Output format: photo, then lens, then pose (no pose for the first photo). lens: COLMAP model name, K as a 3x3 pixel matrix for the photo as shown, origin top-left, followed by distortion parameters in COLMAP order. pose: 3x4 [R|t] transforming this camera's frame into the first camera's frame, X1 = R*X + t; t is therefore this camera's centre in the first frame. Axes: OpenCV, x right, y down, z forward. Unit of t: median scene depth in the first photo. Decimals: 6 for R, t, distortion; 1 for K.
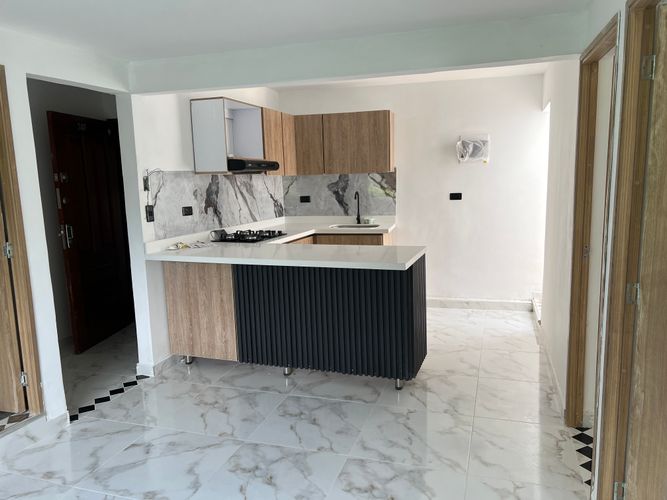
lens RADIAL K [[499.7, 0, 339.7], [0, 499.7, 254.4], [0, 0, 1]] dist [0.072592, -0.088196]
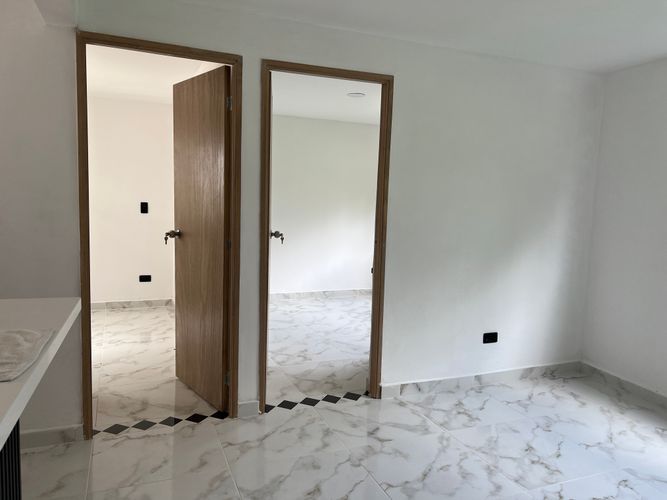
lens RADIAL K [[502.7, 0, 336.9], [0, 502.7, 248.5], [0, 0, 1]] dist [0.068678, -0.071878]
pose [[-0.641689, -0.074625, 0.763326, -0.319995], [0.102562, 0.977967, 0.181828, -0.072828], [-0.760076, 0.194965, -0.619897, 0.738261]]
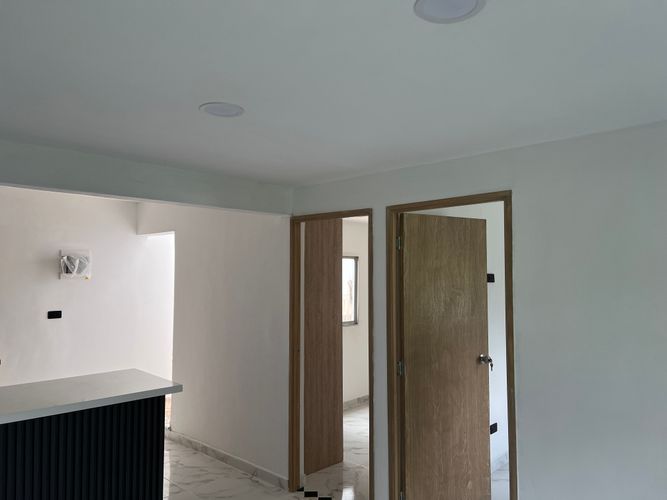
lens RADIAL K [[502.2, 0, 332.5], [0, 502.2, 252.2], [0, 0, 1]] dist [0.084007, -0.080821]
pose [[0.444868, 0.065271, 0.893215, -0.438194], [0.126617, 0.982739, -0.134875, -0.044185], [-0.886601, 0.173098, 0.428925, 0.161628]]
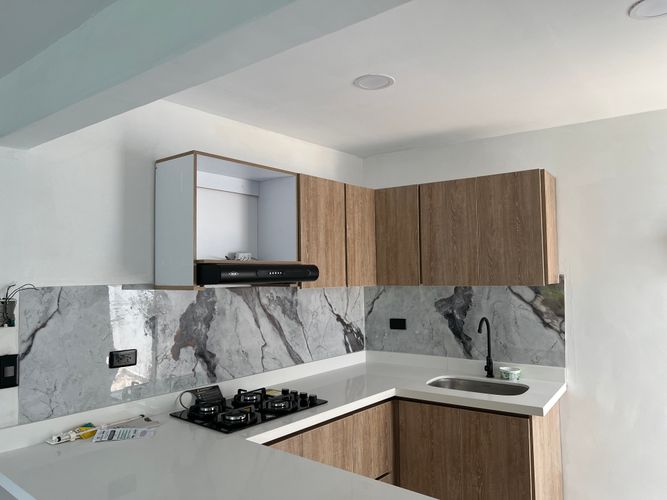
lens RADIAL K [[497.1, 0, 337.5], [0, 497.1, 251.4], [0, 0, 1]] dist [0.113521, -0.167725]
pose [[0.937405, -0.002774, -0.348231, 0.088598], [-0.063403, 0.981895, -0.178497, -0.104521], [0.342421, 0.189403, 0.920258, 0.504699]]
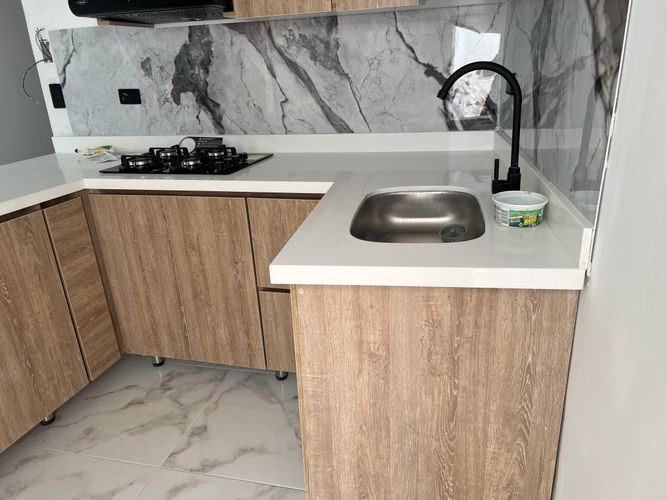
lens RADIAL K [[497.2, 0, 338.4], [0, 497.2, 252.5], [0, 0, 1]] dist [0.041548, -0.047102]
pose [[0.072840, 0.373935, -0.924590, 0.308103], [-0.107154, 0.924621, 0.365505, -0.143115], [0.991571, 0.072450, 0.107418, 1.075230]]
